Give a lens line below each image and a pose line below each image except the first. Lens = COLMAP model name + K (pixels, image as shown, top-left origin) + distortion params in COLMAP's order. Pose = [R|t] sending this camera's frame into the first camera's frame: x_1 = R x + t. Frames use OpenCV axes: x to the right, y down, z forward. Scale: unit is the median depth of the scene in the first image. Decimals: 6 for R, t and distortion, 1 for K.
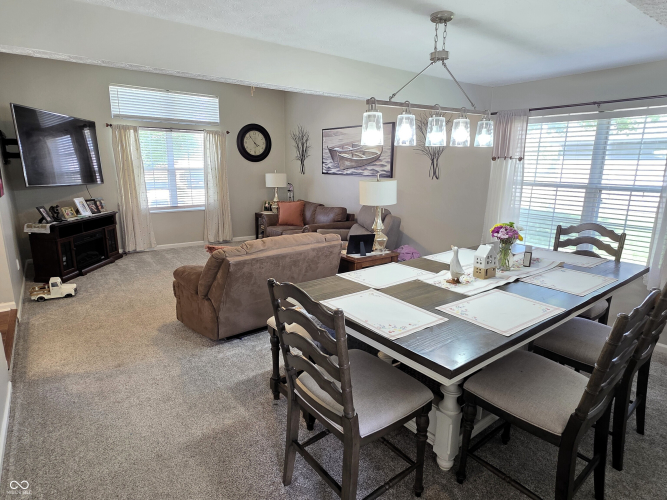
lens RADIAL K [[388.5, 0, 334.2], [0, 388.5, 253.0], [0, 0, 1]] dist [-0.006381, 0.000414]
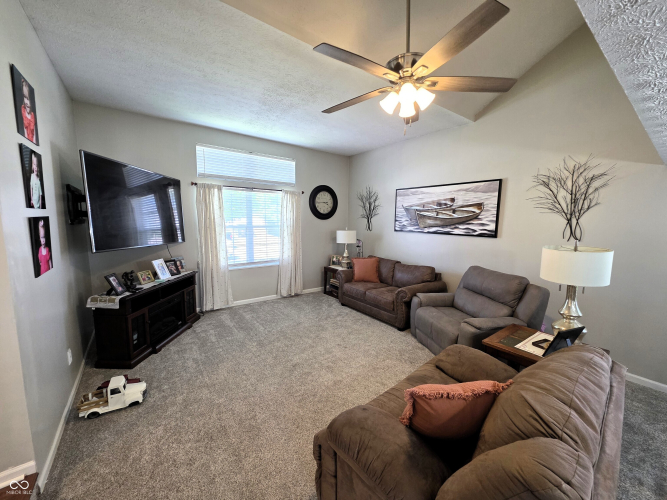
lens RADIAL K [[264.3, 0, 330.4], [0, 264.3, 249.9], [0, 0, 1]] dist [0.000256, 0.000332]
pose [[0.999995, 0.000143, -0.003009, -0.225236], [-0.000464, 0.994271, -0.106891, -0.088217], [0.002977, 0.106892, 0.994266, 0.340269]]
